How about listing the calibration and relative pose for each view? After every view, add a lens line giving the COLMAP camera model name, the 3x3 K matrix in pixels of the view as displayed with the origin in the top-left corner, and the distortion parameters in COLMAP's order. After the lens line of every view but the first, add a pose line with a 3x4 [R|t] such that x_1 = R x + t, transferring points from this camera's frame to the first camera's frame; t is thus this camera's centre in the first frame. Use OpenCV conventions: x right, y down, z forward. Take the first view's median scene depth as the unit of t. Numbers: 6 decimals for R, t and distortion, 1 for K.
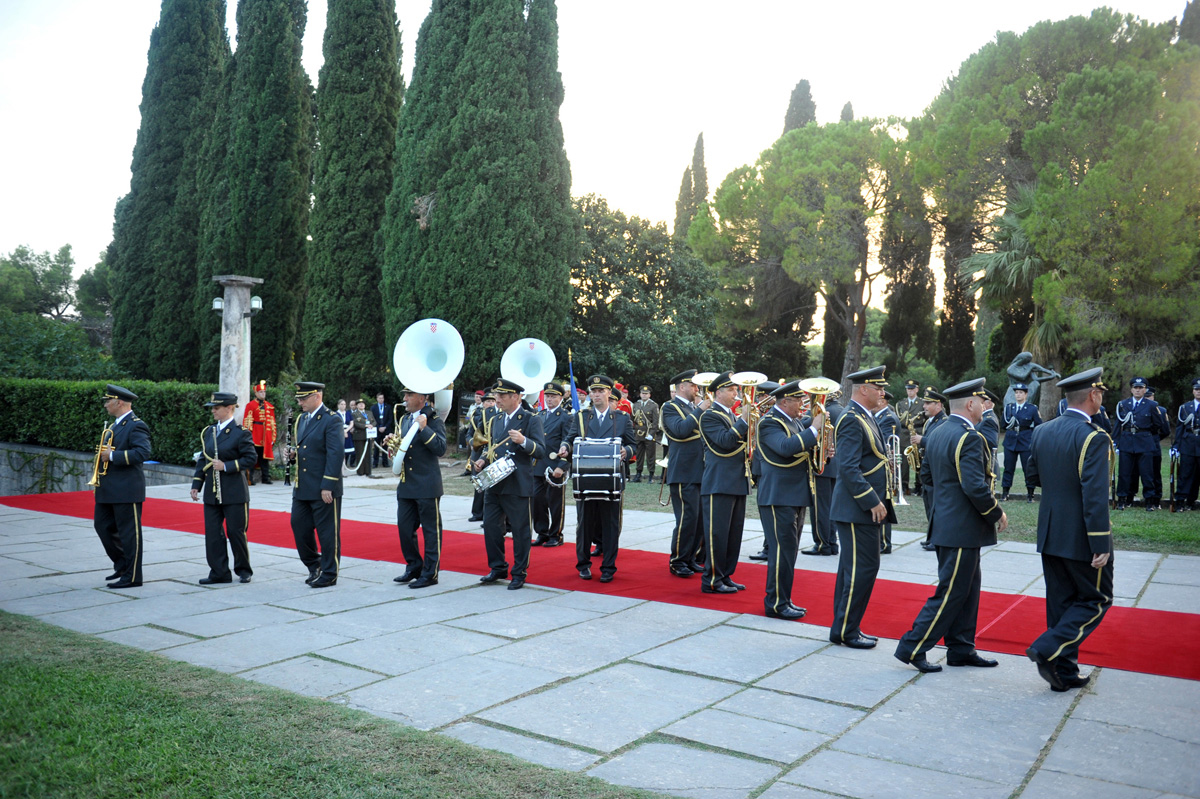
lens RADIAL K [[972.1, 0, 600.2], [0, 972.1, 403.1], [0, 0, 1]] dist [-0.028757, 0.003622]
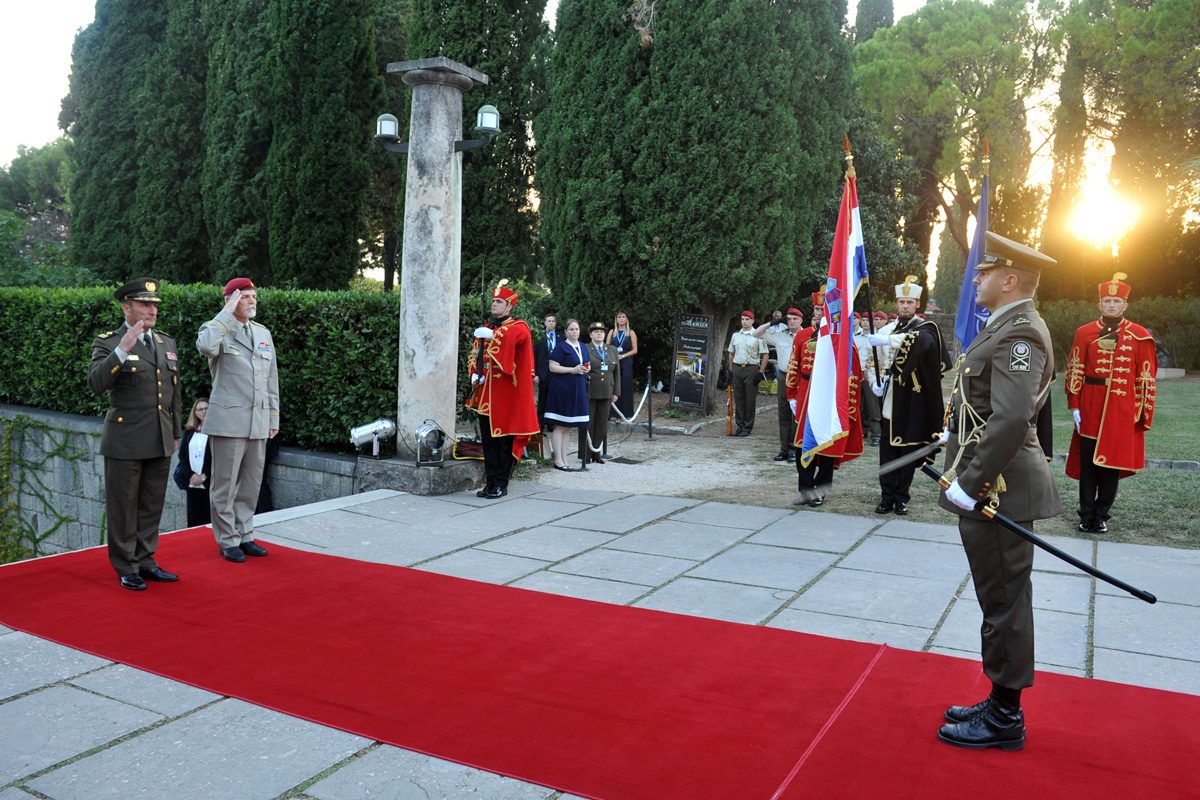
lens RADIAL K [[926.0, 0, 599.8], [0, 926.0, 396.9], [0, 0, 1]] dist [-0.051417, -0.007117]
pose [[0.993502, 0.001439, 0.113802, -0.235553], [-0.009062, 0.997745, 0.066497, 0.002355], [-0.113449, -0.067096, 0.991276, 0.354578]]
